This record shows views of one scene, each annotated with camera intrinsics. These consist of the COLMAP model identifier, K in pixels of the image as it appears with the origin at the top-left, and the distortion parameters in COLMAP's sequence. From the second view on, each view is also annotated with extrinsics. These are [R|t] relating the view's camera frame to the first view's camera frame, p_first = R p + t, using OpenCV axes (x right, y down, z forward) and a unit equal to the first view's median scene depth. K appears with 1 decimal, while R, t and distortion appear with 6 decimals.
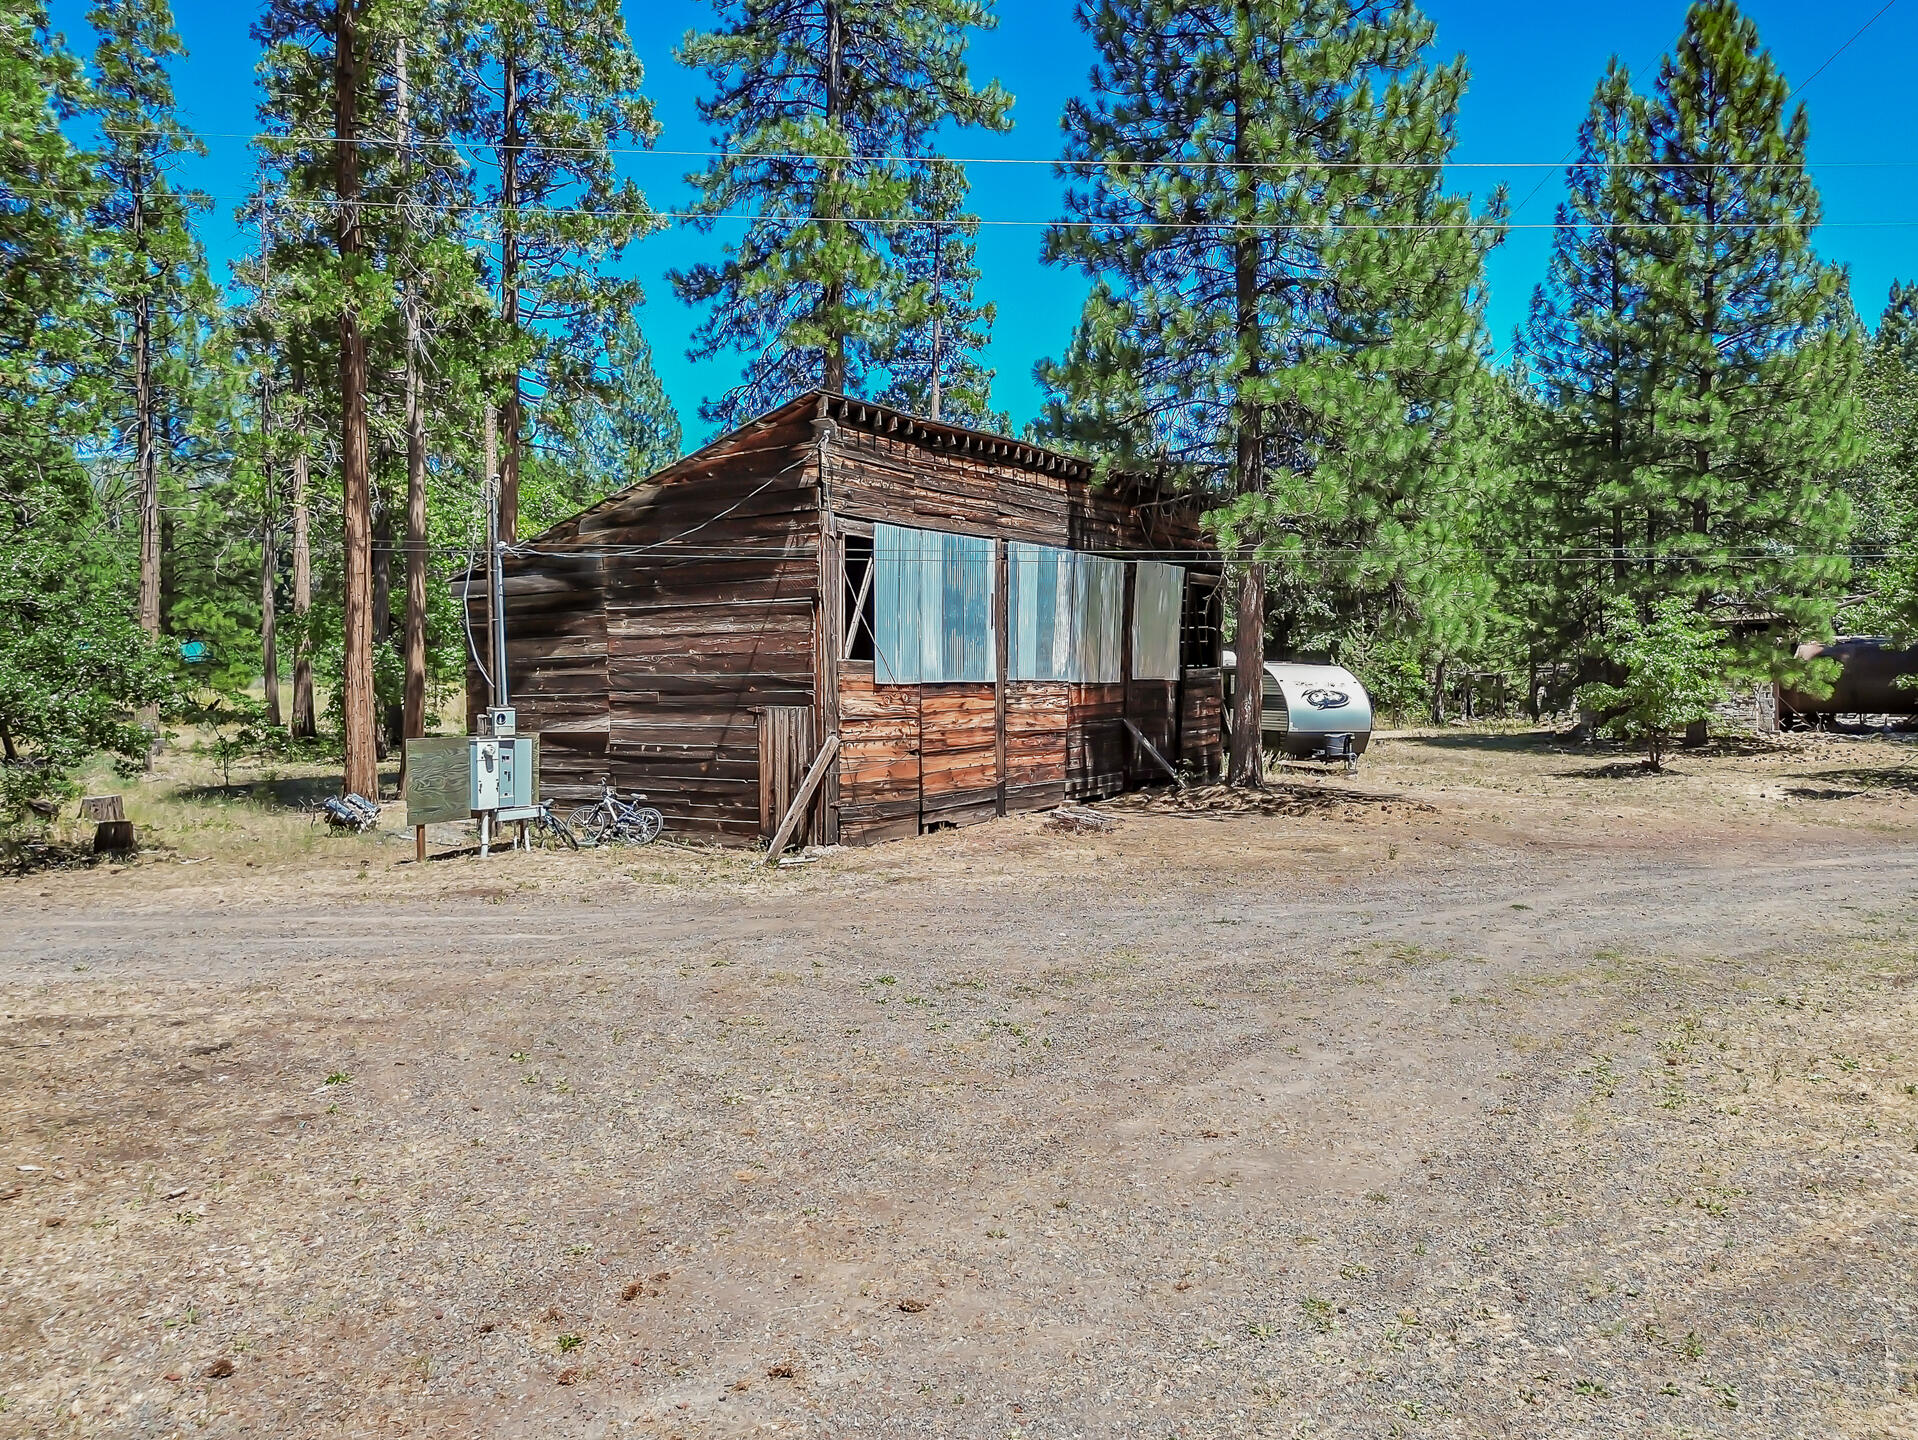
lens RADIAL K [[1382.4, 0, 959.0], [0, 1382.4, 720.0], [0, 0, 1]] dist [0.073729, -0.068571]
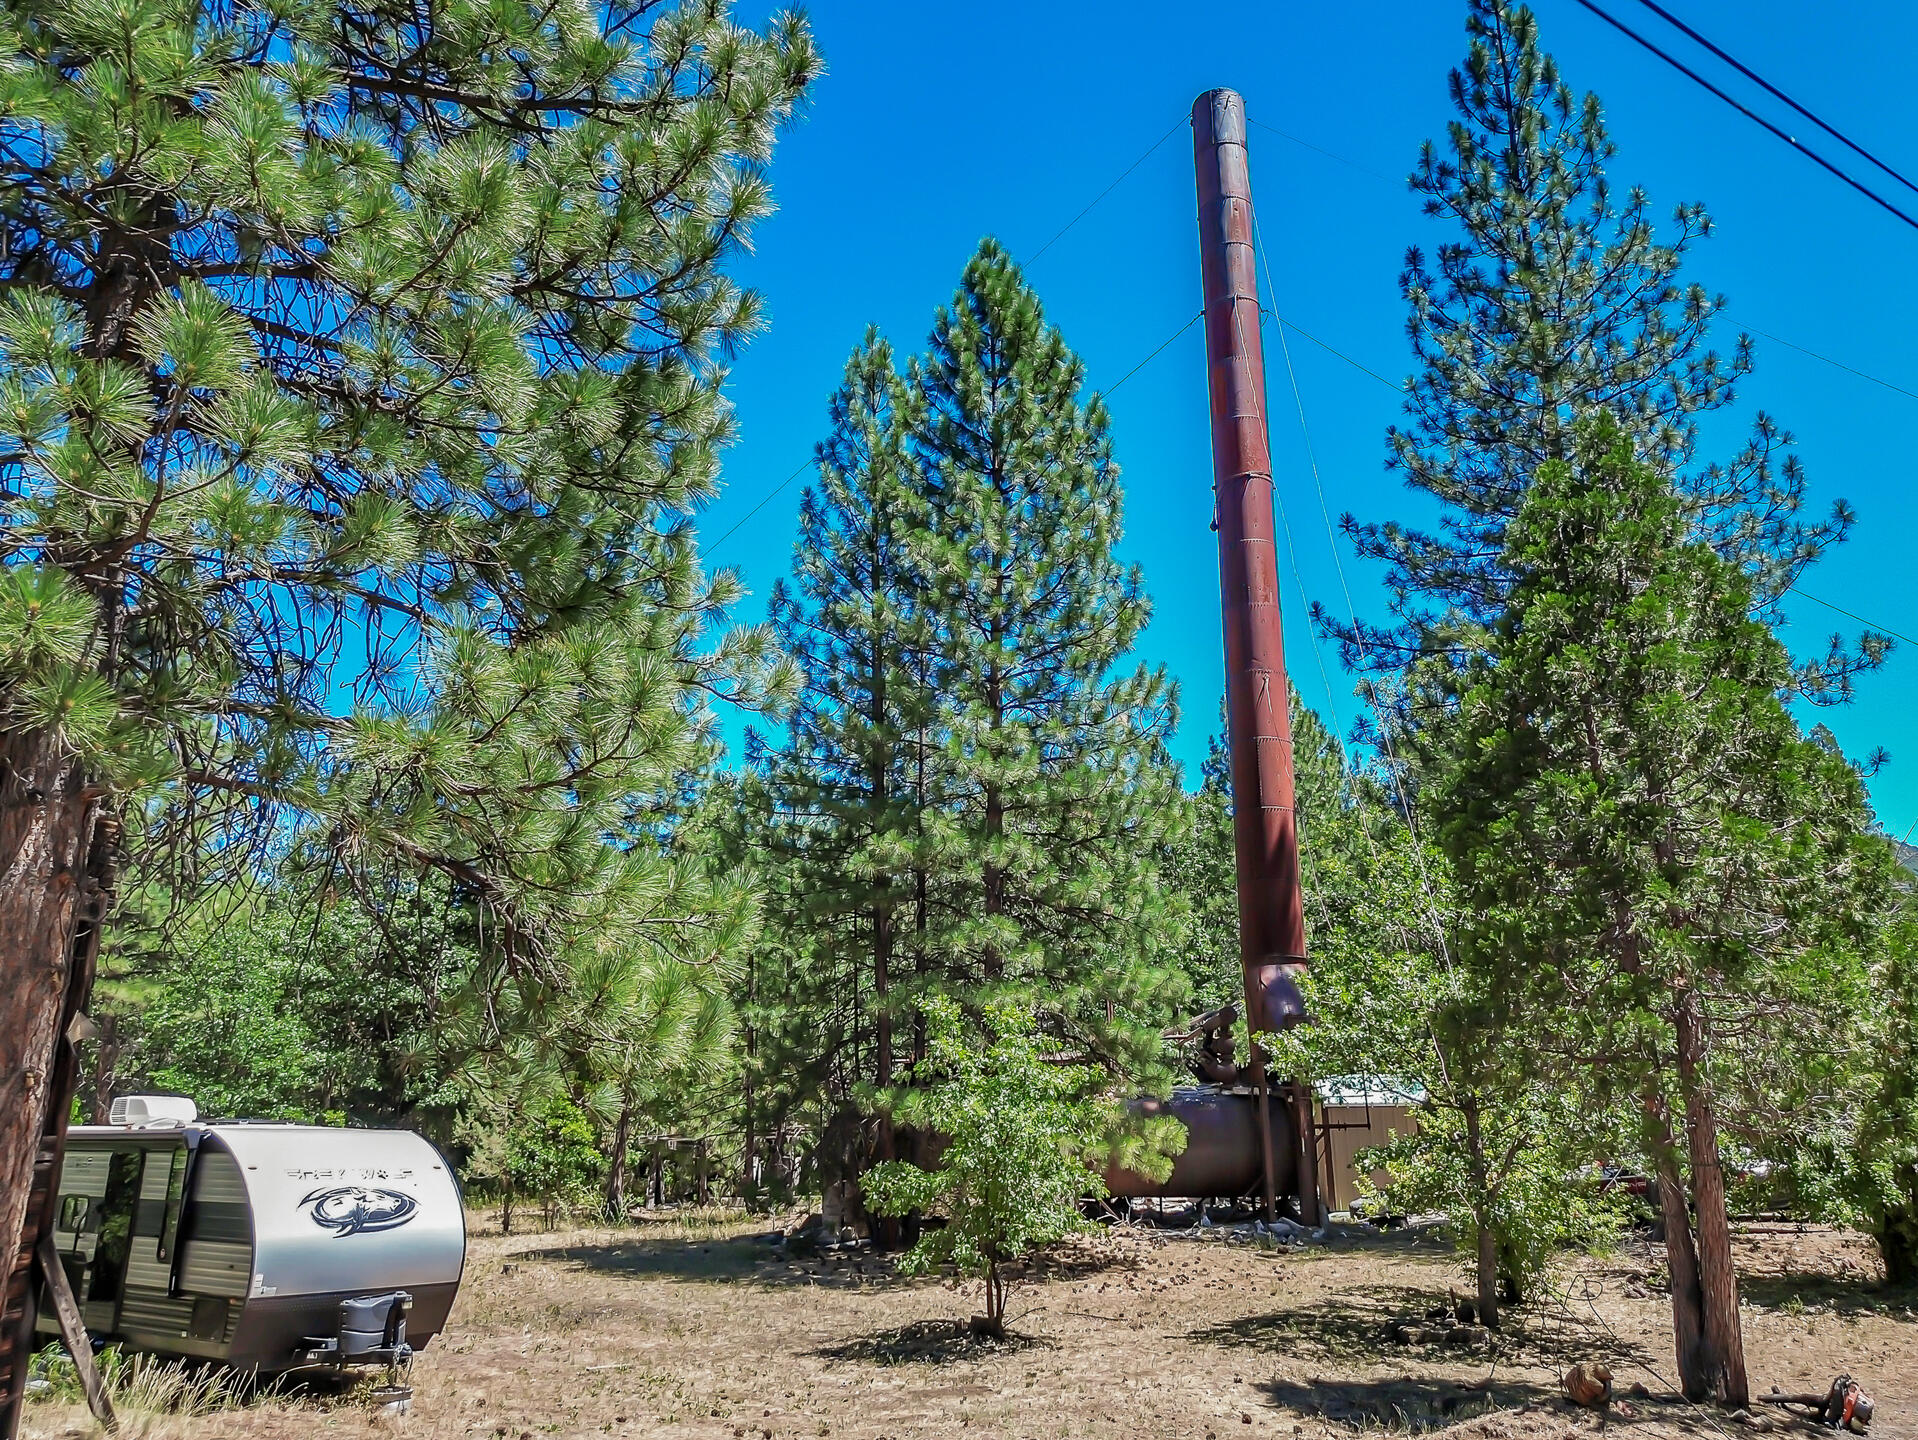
lens RADIAL K [[1382.4, 0, 959.0], [0, 1382.4, 720.0], [0, 0, 1]] dist [0.073729, -0.068571]
pose [[0.848609, 0.150787, 0.507077, 0.157364], [0.017155, 0.950171, -0.311256, -0.018422], [-0.528743, 0.272833, 0.803737, 0.446987]]
